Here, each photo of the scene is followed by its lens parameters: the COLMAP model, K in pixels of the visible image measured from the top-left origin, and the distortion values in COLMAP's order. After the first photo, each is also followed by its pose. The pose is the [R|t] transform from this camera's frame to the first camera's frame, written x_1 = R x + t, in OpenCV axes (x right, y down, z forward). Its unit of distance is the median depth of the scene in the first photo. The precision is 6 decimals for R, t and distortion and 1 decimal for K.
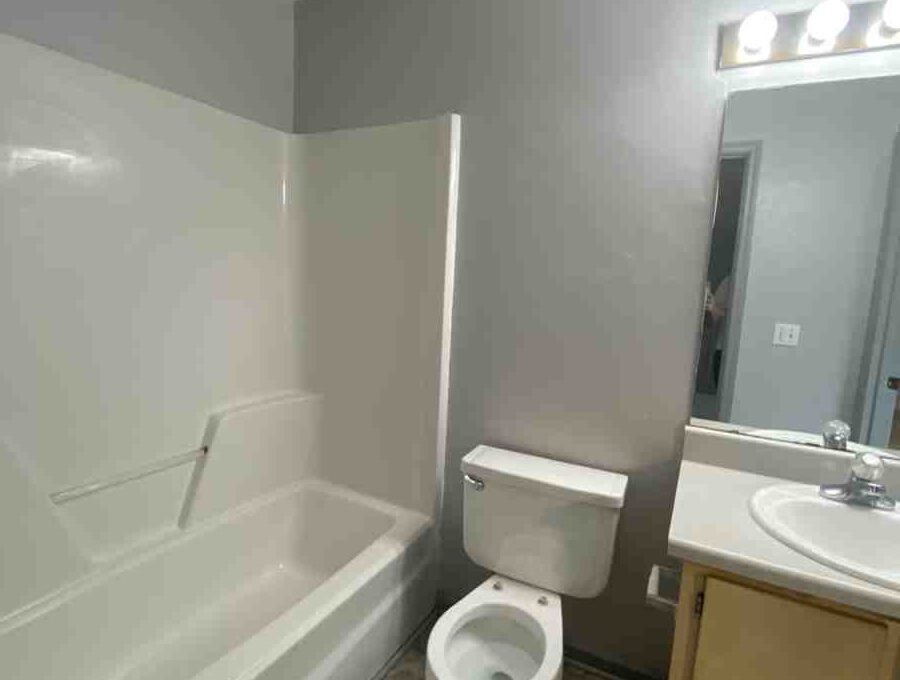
lens RADIAL K [[500.1, 0, 457.0], [0, 500.1, 340.4], [0, 0, 1]] dist [0.002453, -0.003058]
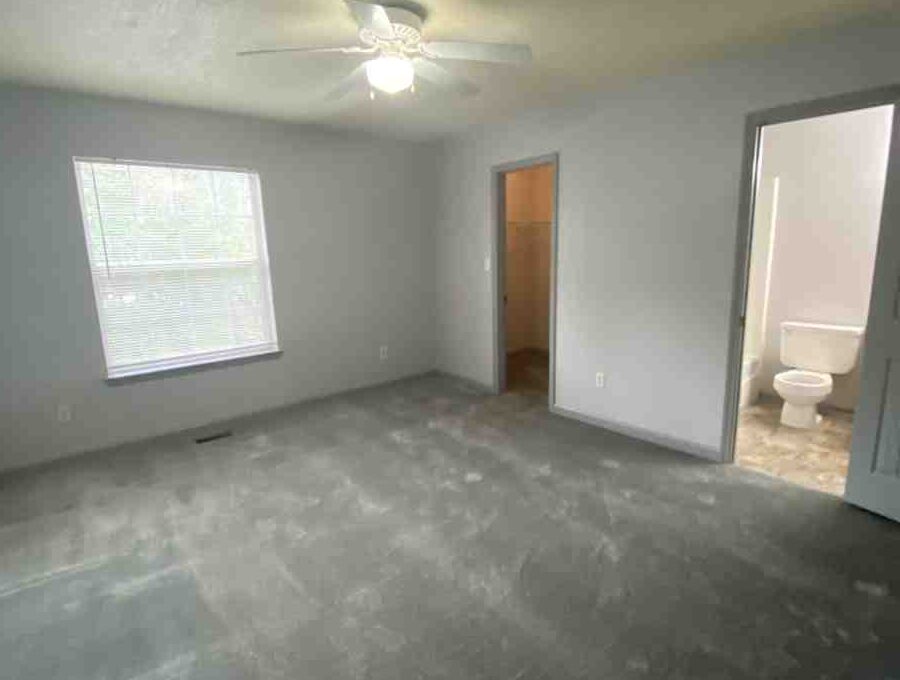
lens RADIAL K [[500.1, 0, 457.0], [0, 500.1, 340.4], [0, 0, 1]] dist [0.002453, -0.003058]
pose [[0.932775, -0.001048, -0.360457, -0.702810], [0.015133, 0.999228, 0.036254, 0.255225], [0.360141, -0.039272, 0.932071, -2.220882]]
